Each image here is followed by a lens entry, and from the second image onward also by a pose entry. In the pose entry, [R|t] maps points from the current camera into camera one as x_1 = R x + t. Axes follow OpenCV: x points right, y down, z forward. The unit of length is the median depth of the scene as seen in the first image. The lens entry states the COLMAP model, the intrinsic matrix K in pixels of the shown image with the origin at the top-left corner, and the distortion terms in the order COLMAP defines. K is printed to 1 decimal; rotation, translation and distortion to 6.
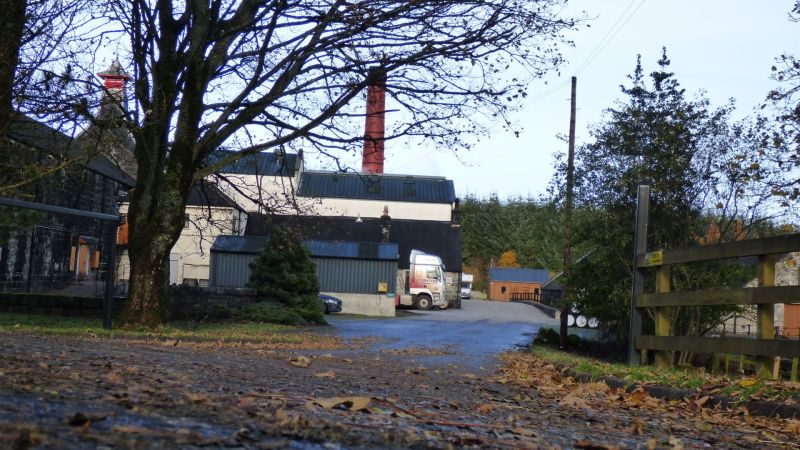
lens RADIAL K [[1304.9, 0, 400.0], [0, 1304.9, 225.0], [0, 0, 1]] dist [0.469776, -0.003674]
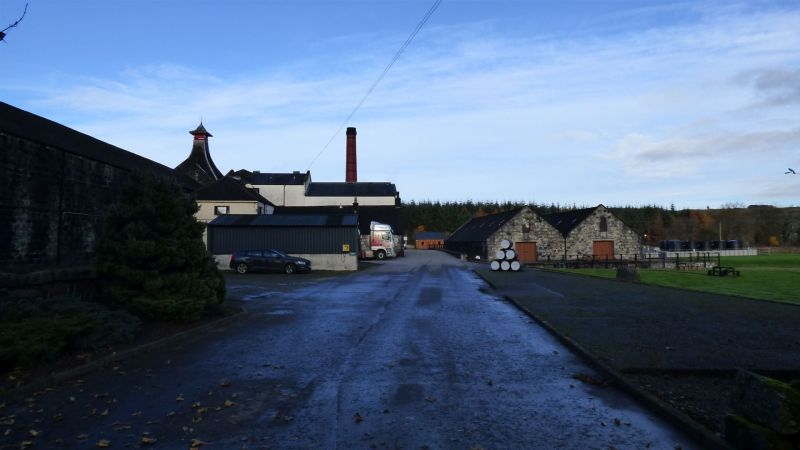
lens RADIAL K [[499.5, 0, 400.0], [0, 499.5, 225.0], [0, 0, 1]] dist [-0.002981, -0.000419]
pose [[0.997302, -0.052007, 0.051806, 0.011731], [0.051457, 0.998604, 0.011897, 0.017693], [-0.052352, -0.009200, 0.998586, 0.405102]]
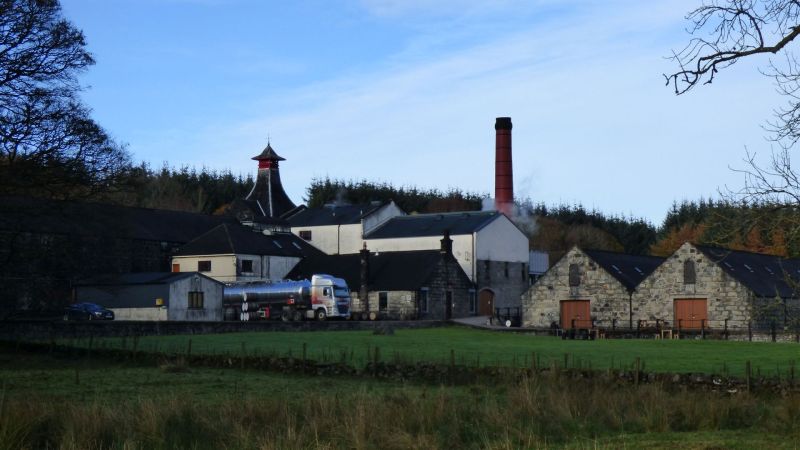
lens RADIAL K [[1528.8, 0, 400.0], [0, 1528.8, 225.0], [0, 0, 1]] dist [0.341087, -0.086558]
pose [[0.806688, -0.087056, -0.584530, 0.948474], [0.064617, 0.996153, -0.059186, 0.063556], [0.587434, 0.009974, 0.809210, -0.177394]]
